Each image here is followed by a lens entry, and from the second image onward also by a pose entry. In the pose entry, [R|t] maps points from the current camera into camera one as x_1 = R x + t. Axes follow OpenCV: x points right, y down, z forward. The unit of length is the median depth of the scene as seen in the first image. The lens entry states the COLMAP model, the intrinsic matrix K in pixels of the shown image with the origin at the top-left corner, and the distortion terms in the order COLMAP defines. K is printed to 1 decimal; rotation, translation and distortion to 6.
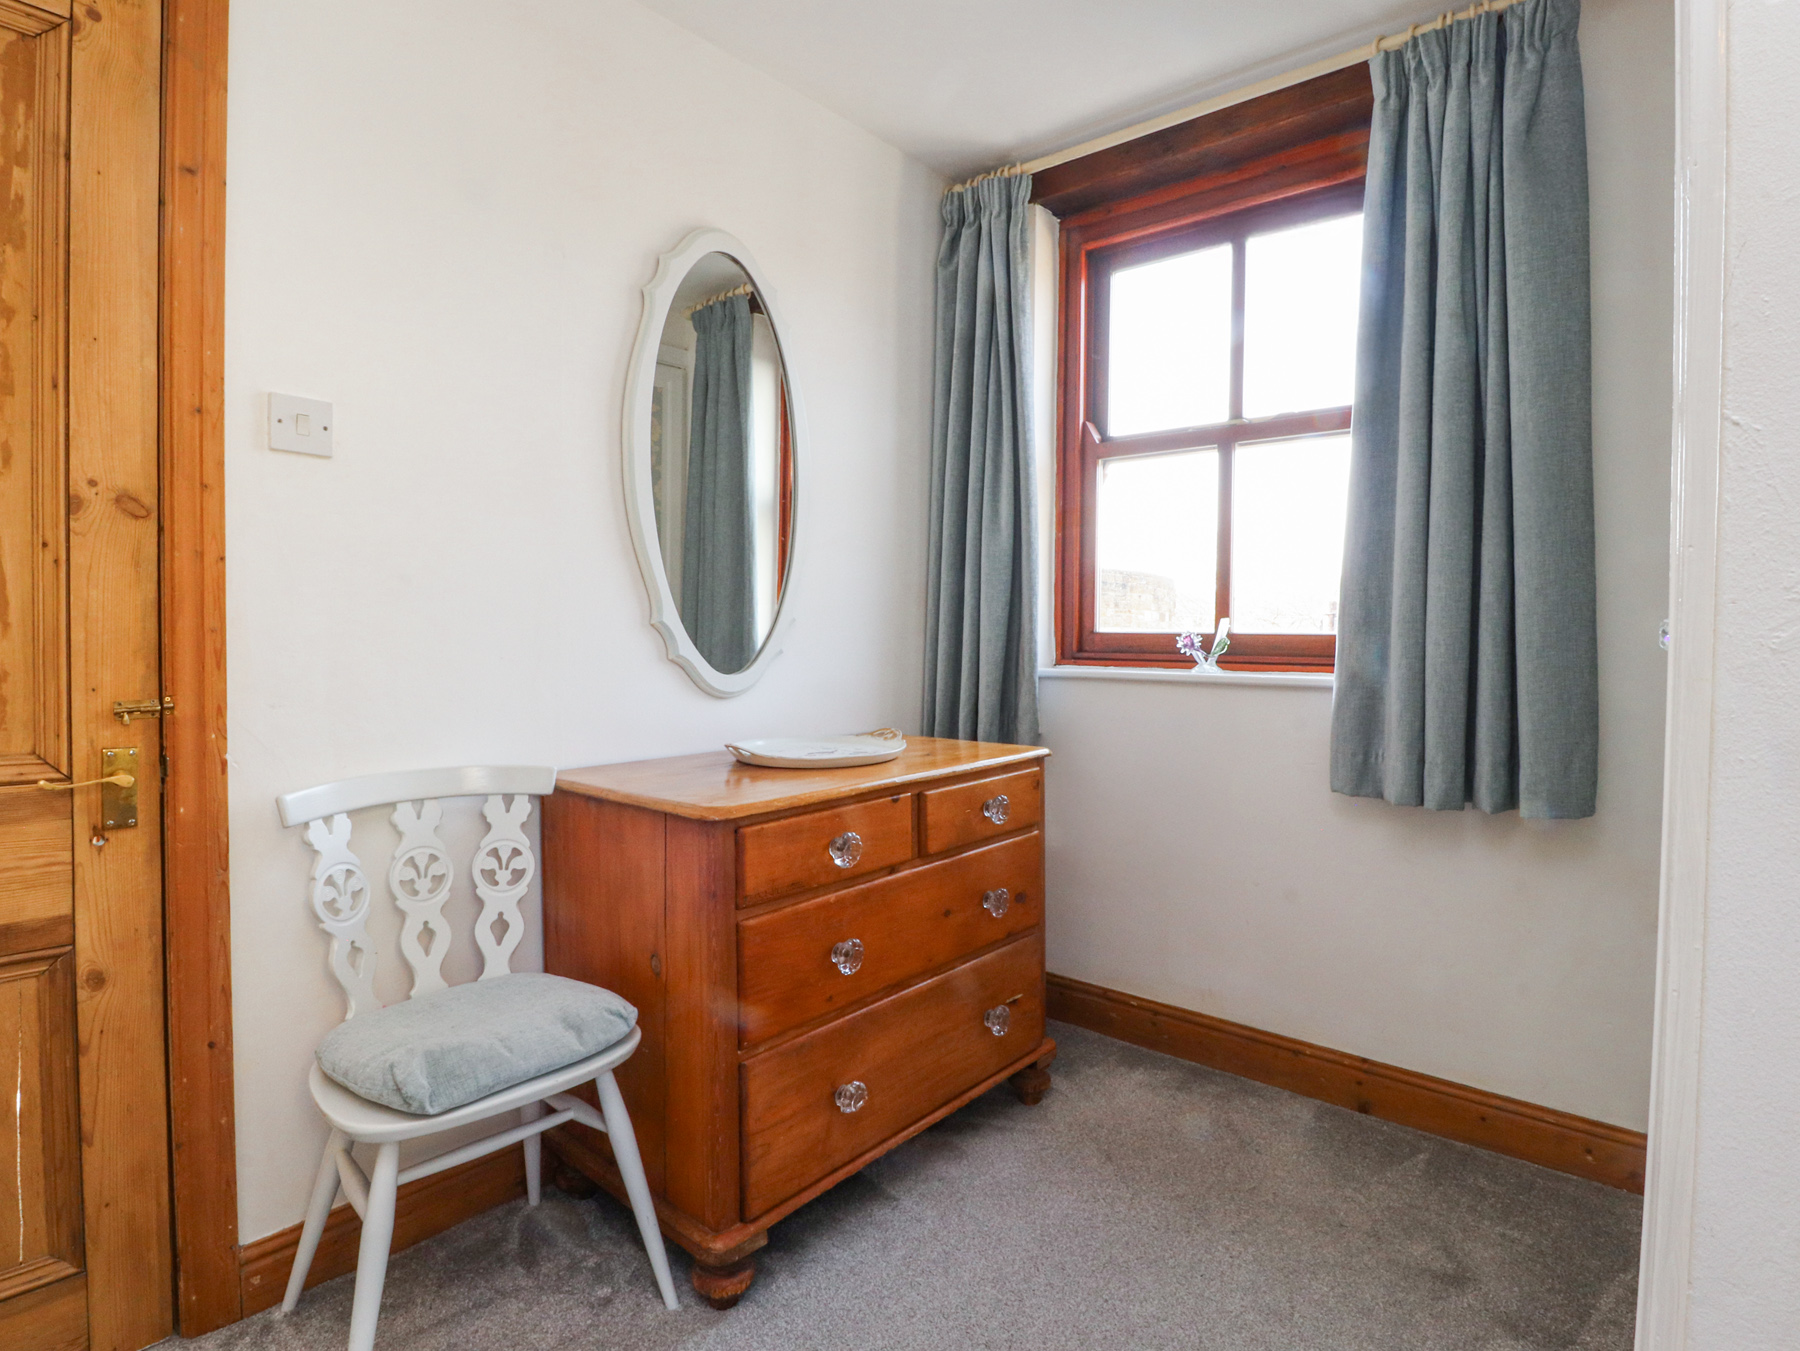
lens RADIAL K [[925.4, 0, 896.2], [0, 925.4, 661.2], [0, 0, 1]] dist [0.001752, -0.013279]
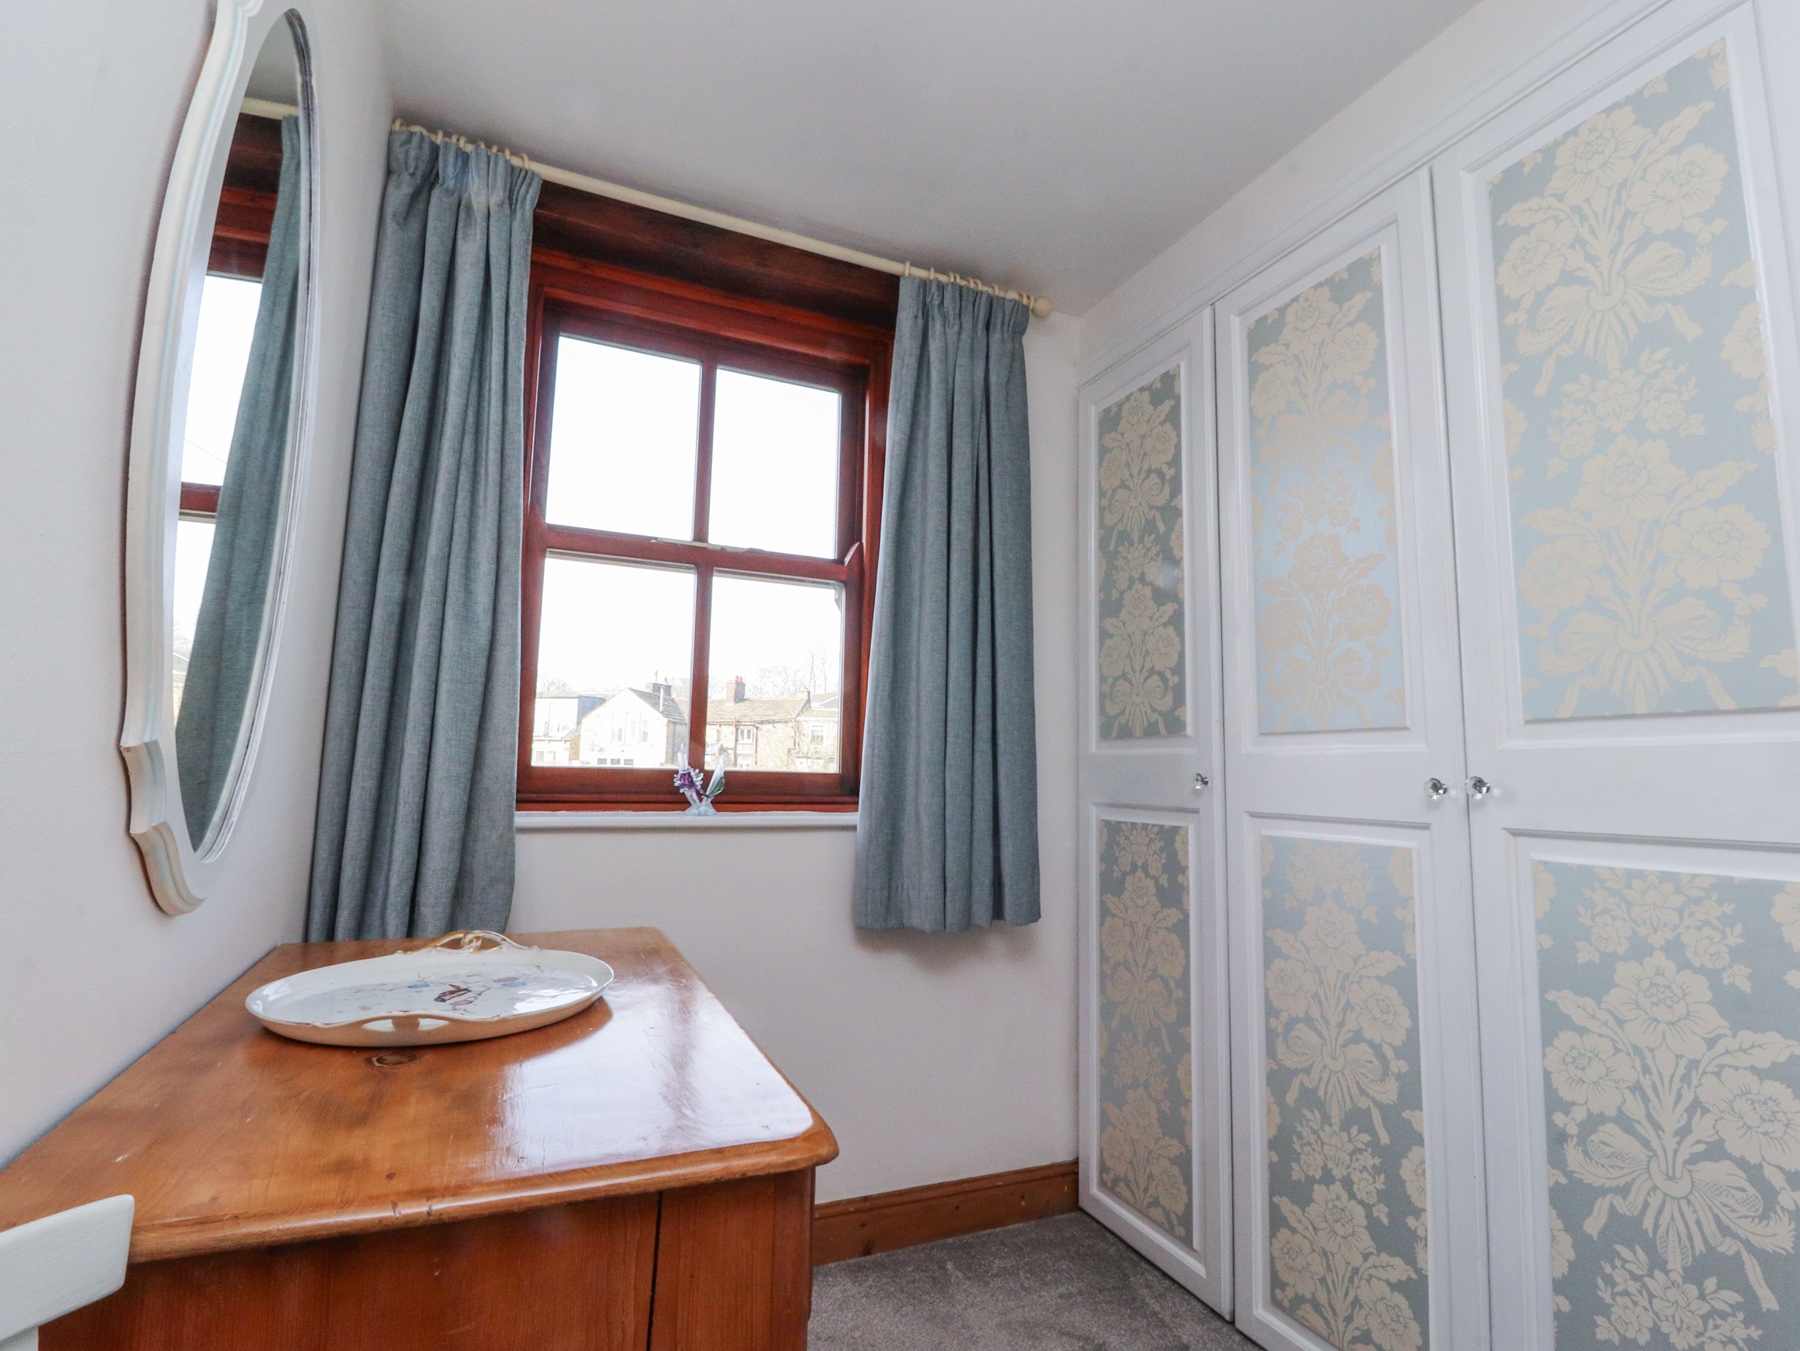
lens RADIAL K [[925.4, 0, 896.2], [0, 925.4, 661.2], [0, 0, 1]] dist [0.001752, -0.013279]
pose [[0.441322, 0.109784, 0.890608, -0.500184], [0.012697, 0.991625, -0.128528, -0.022833], [-0.897259, 0.068030, 0.436232, 0.553028]]
